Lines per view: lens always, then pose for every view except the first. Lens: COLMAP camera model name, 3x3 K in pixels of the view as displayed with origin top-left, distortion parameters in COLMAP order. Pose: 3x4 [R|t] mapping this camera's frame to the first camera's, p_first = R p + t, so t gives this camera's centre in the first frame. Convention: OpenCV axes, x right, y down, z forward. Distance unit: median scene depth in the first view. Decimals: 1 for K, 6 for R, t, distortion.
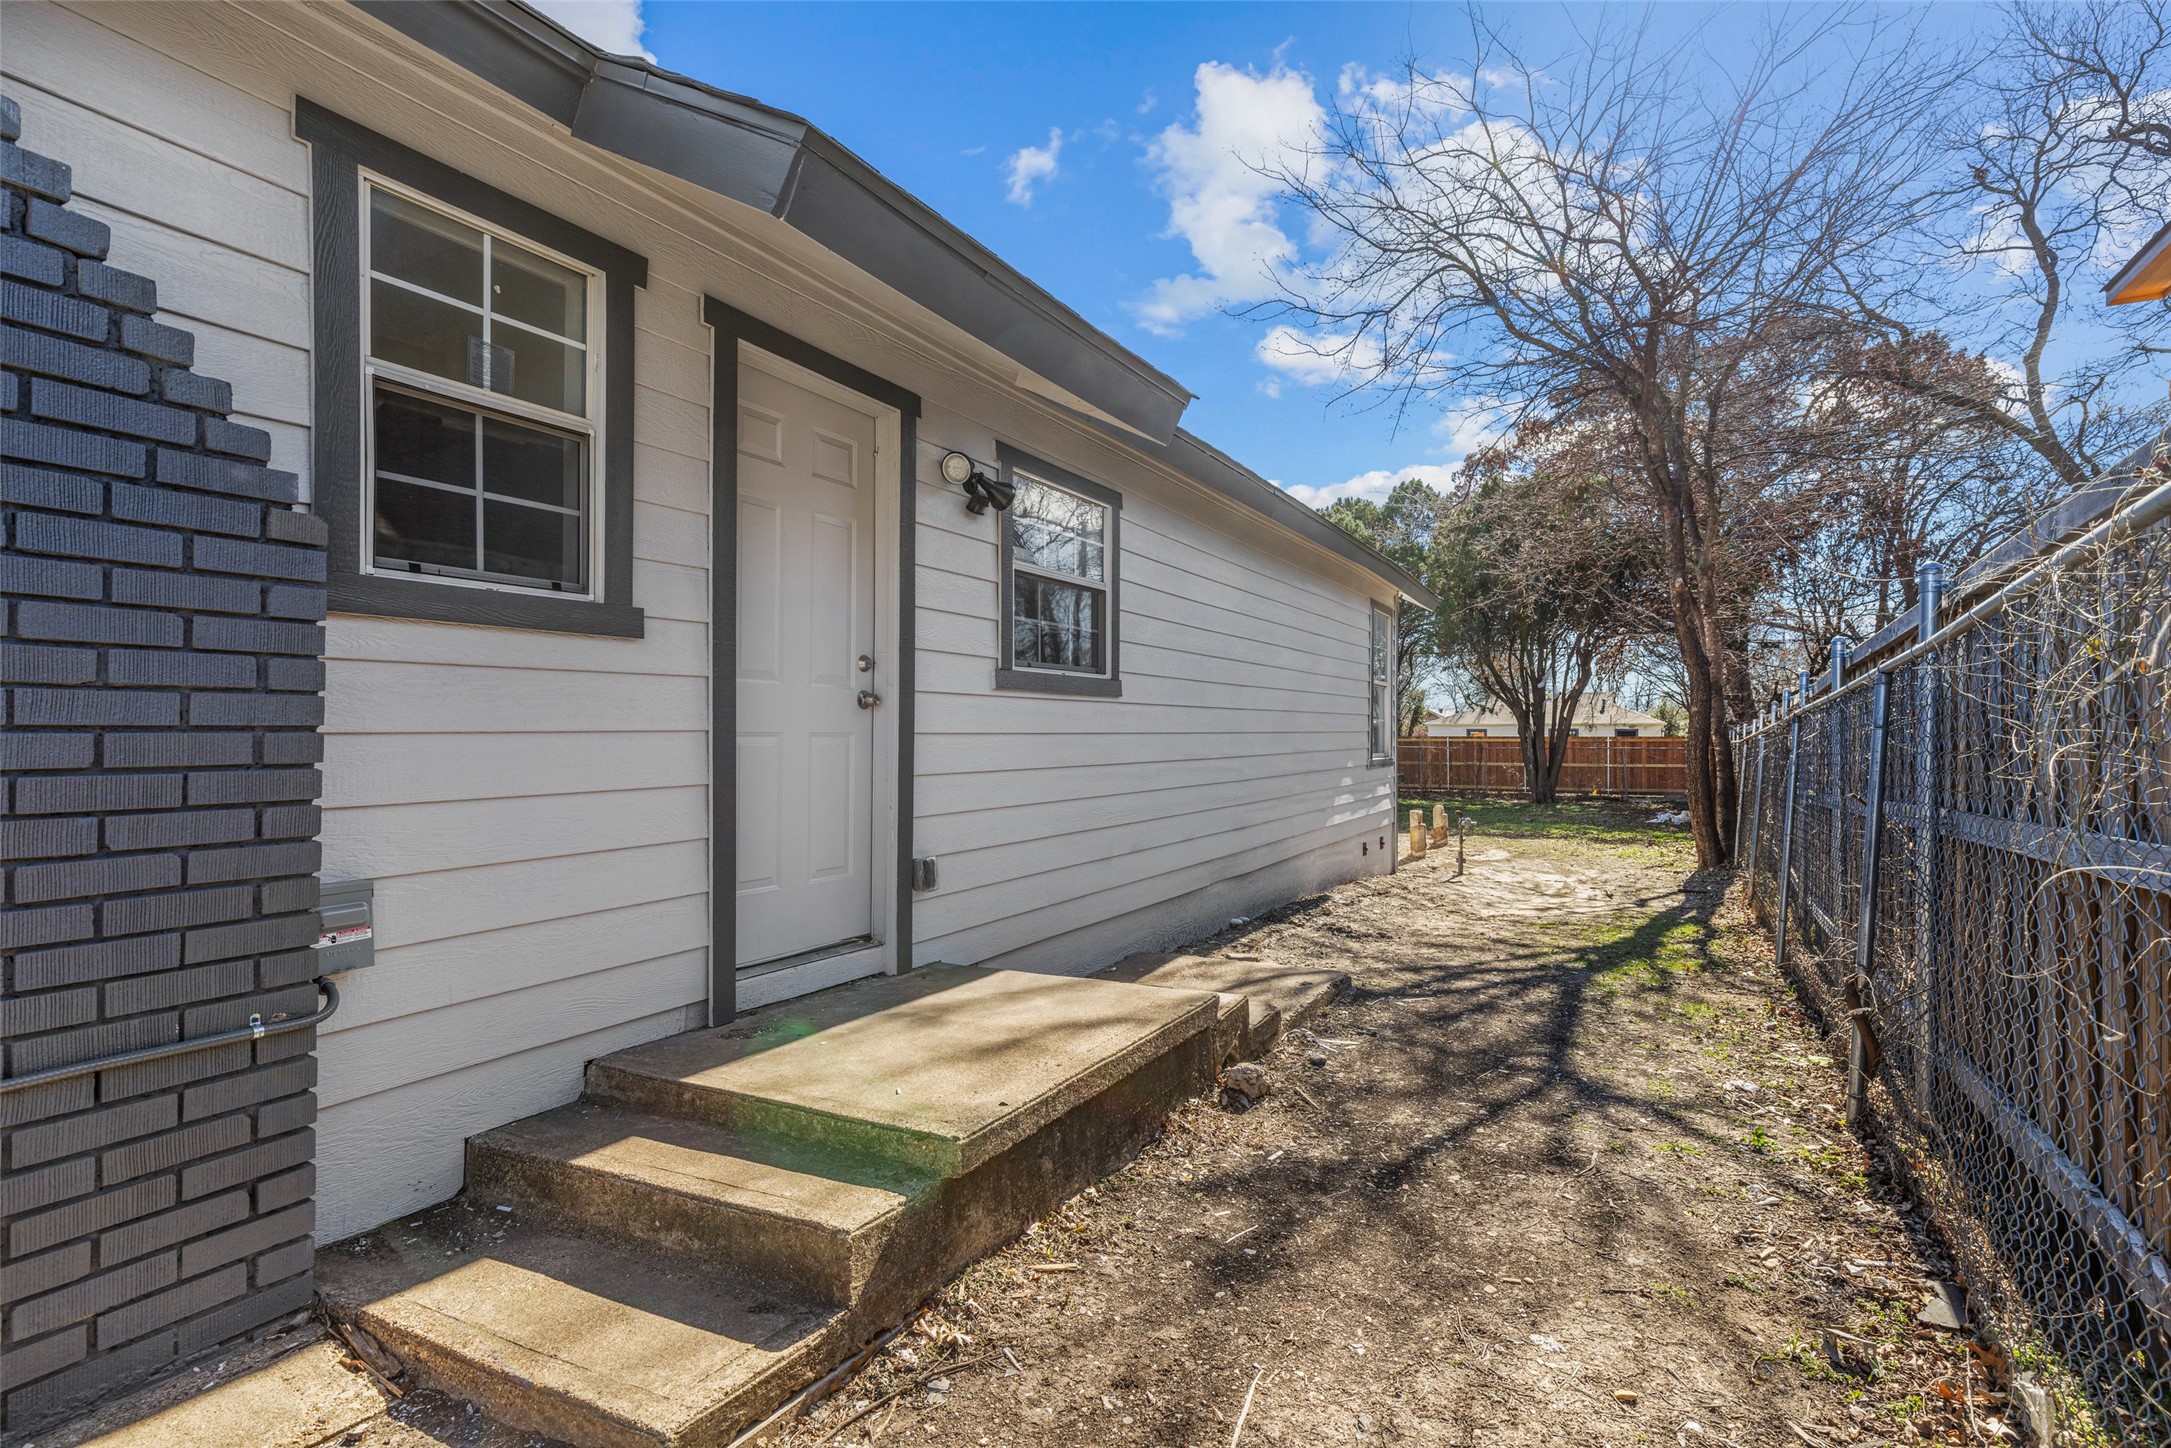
lens RADIAL K [[981.3, 0, 1104.0], [0, 981.3, 728.2], [0, 0, 1]] dist [0.010329, -0.000634]
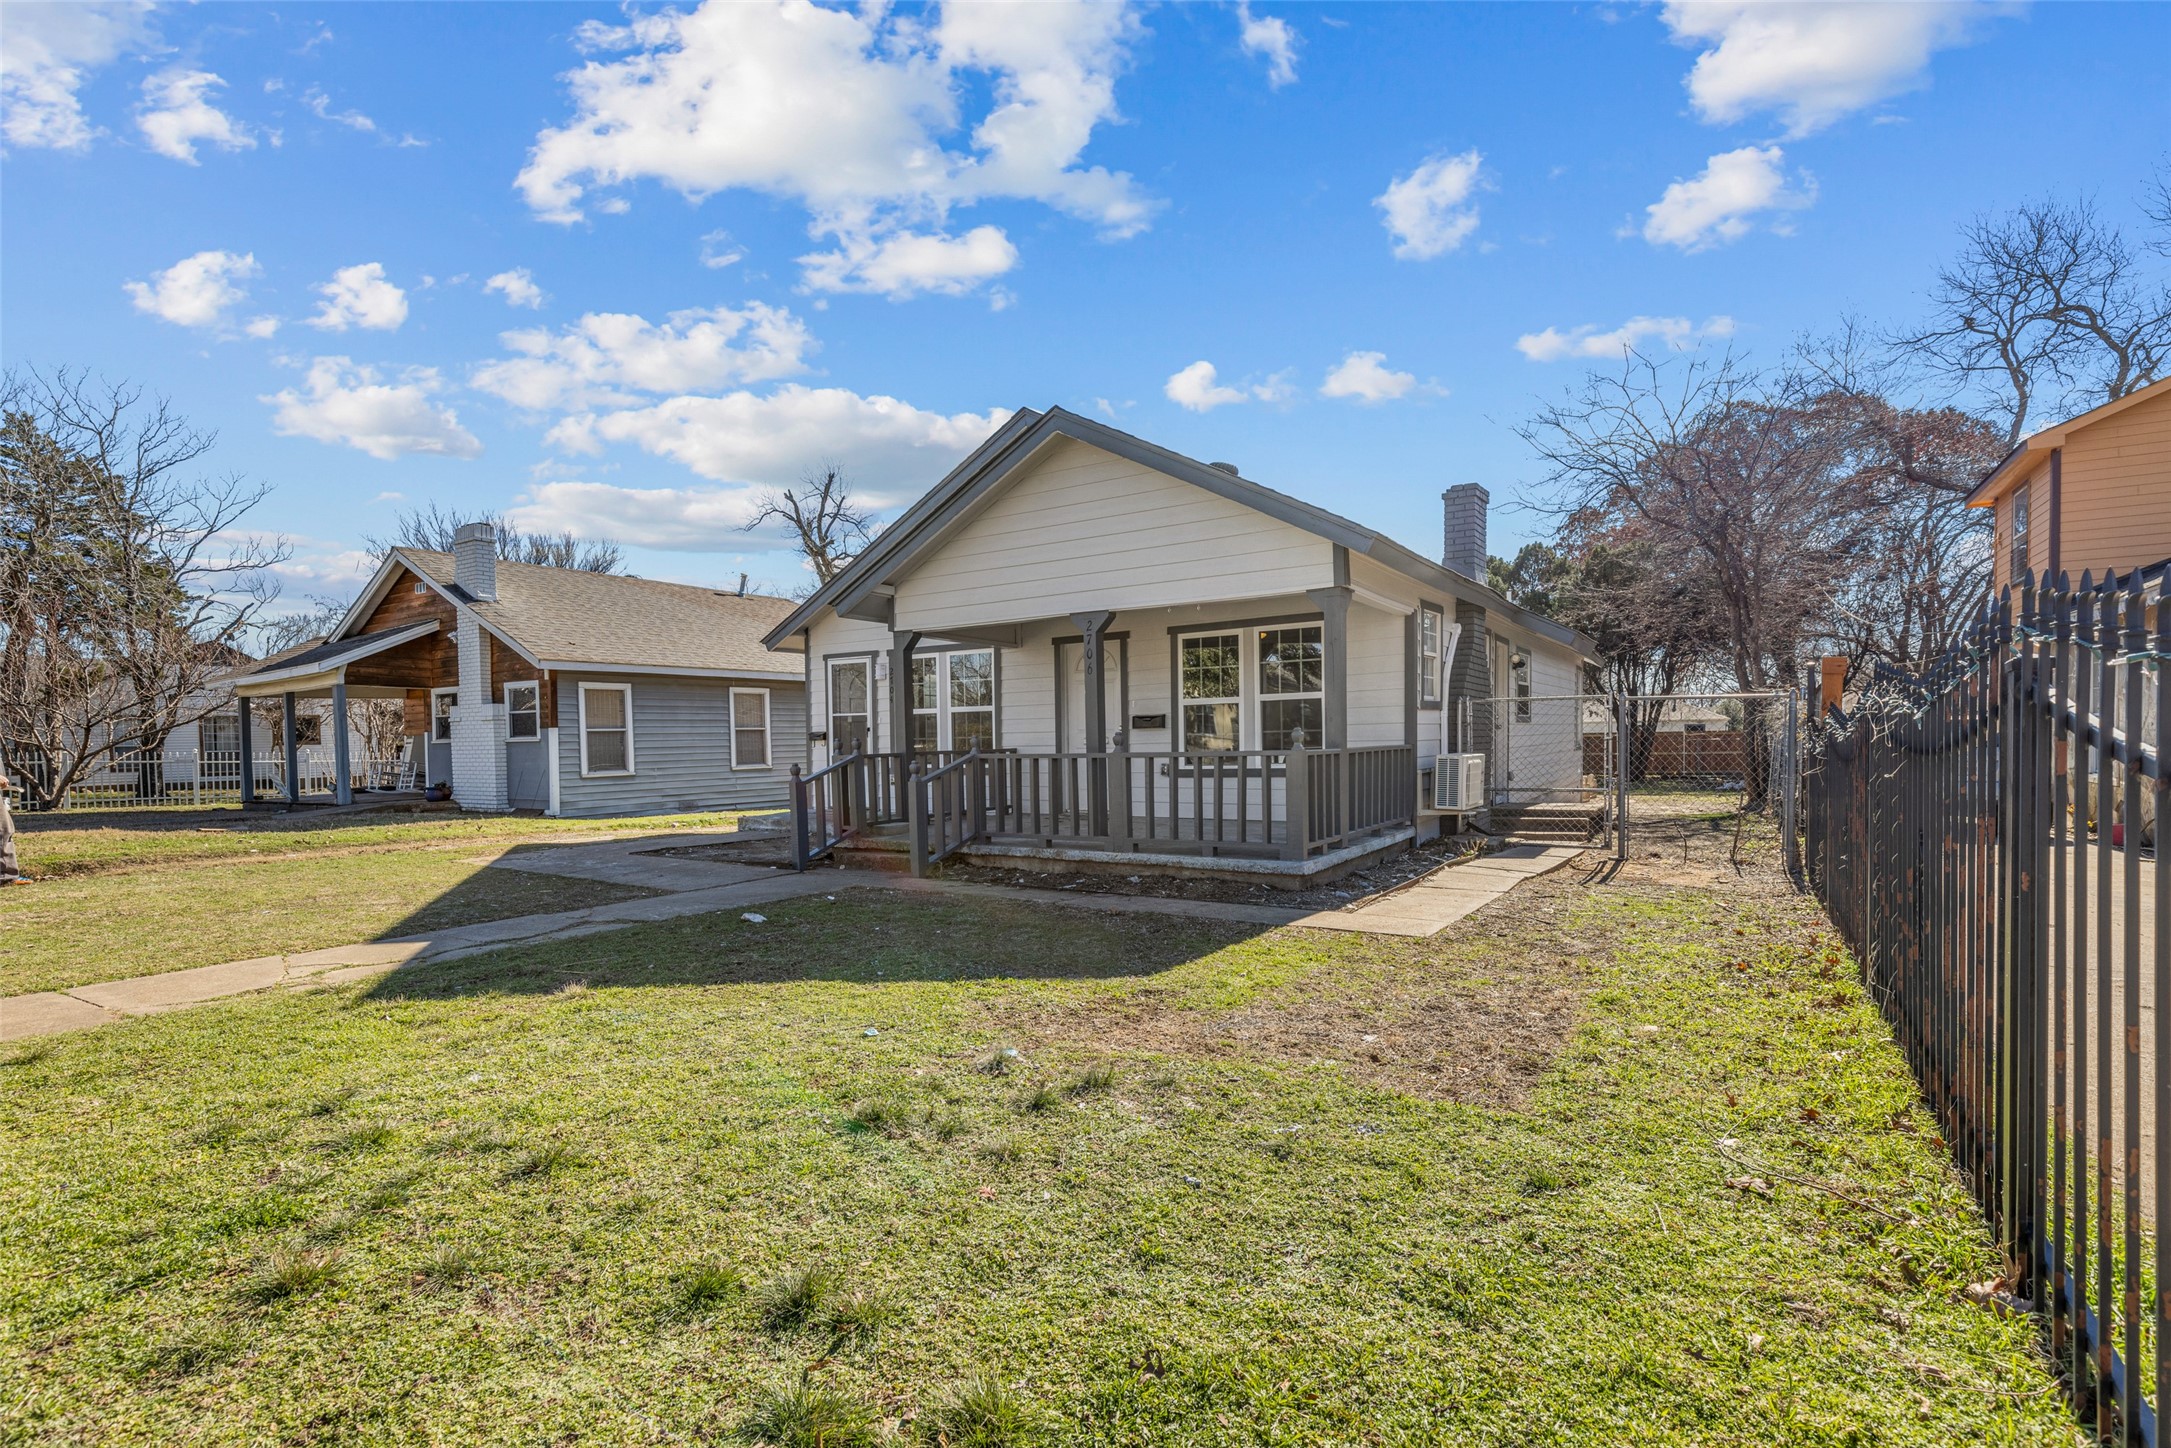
lens RADIAL K [[996.6, 0, 1091.2], [0, 996.6, 766.1], [0, 0, 1]] dist [0.015123, 0.000221]
pose [[0.998753, -0.015248, -0.047533, -0.237850], [0.016955, 0.999218, 0.035716, -0.006809], [0.046952, -0.036478, 0.998231, -0.412761]]
